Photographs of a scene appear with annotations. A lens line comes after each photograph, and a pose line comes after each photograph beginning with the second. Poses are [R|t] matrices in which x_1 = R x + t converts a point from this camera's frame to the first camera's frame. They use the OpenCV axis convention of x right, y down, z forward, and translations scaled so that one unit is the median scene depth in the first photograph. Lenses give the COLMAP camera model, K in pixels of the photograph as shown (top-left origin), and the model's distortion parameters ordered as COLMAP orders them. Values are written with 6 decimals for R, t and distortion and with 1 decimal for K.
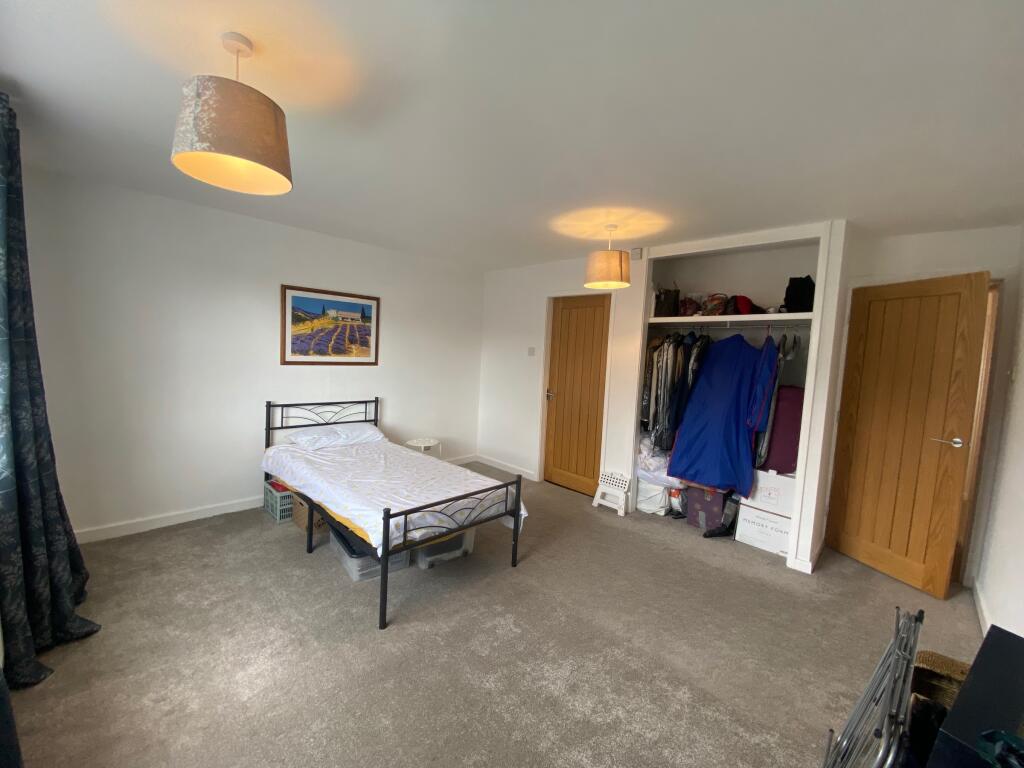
lens RADIAL K [[416.0, 0, 509.8], [0, 416.0, 380.9], [0, 0, 1]] dist [-0.004430, -0.000654]
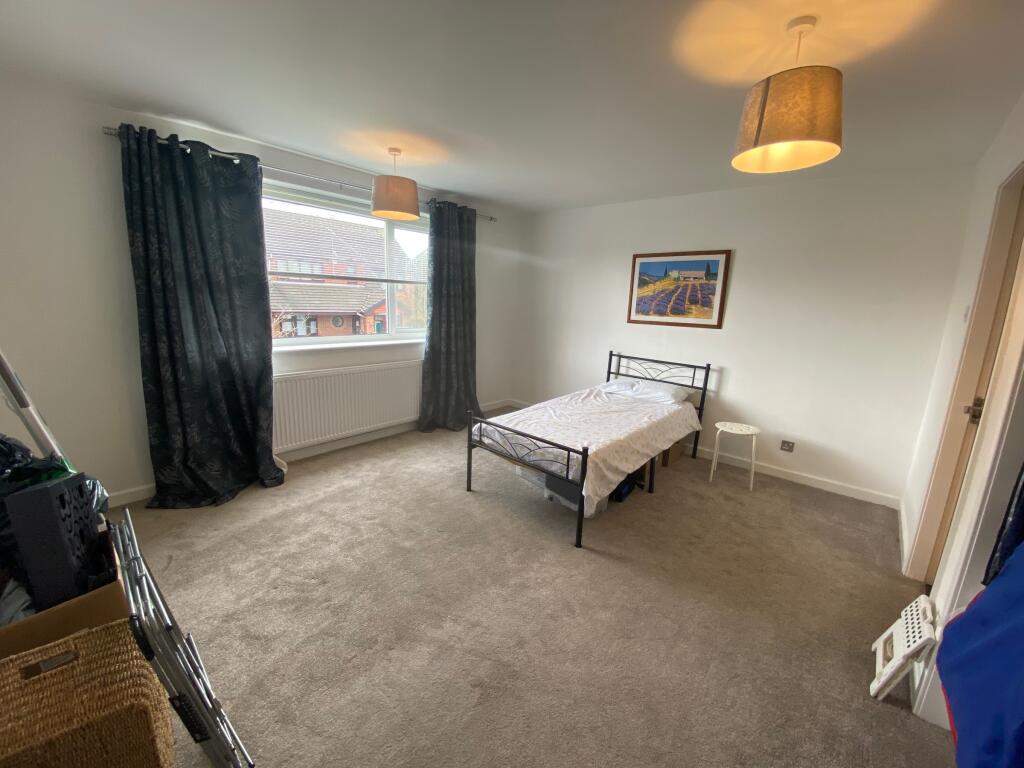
lens RADIAL K [[416.0, 0, 508.0], [0, 416.0, 387.4], [0, 0, 1]] dist [-0.004430, -0.000654]
pose [[0.033748, 0.162449, -0.986140, 0.620723], [-0.105606, 0.981757, 0.158113, -0.008283], [0.993835, 0.098807, 0.050288, 0.581835]]
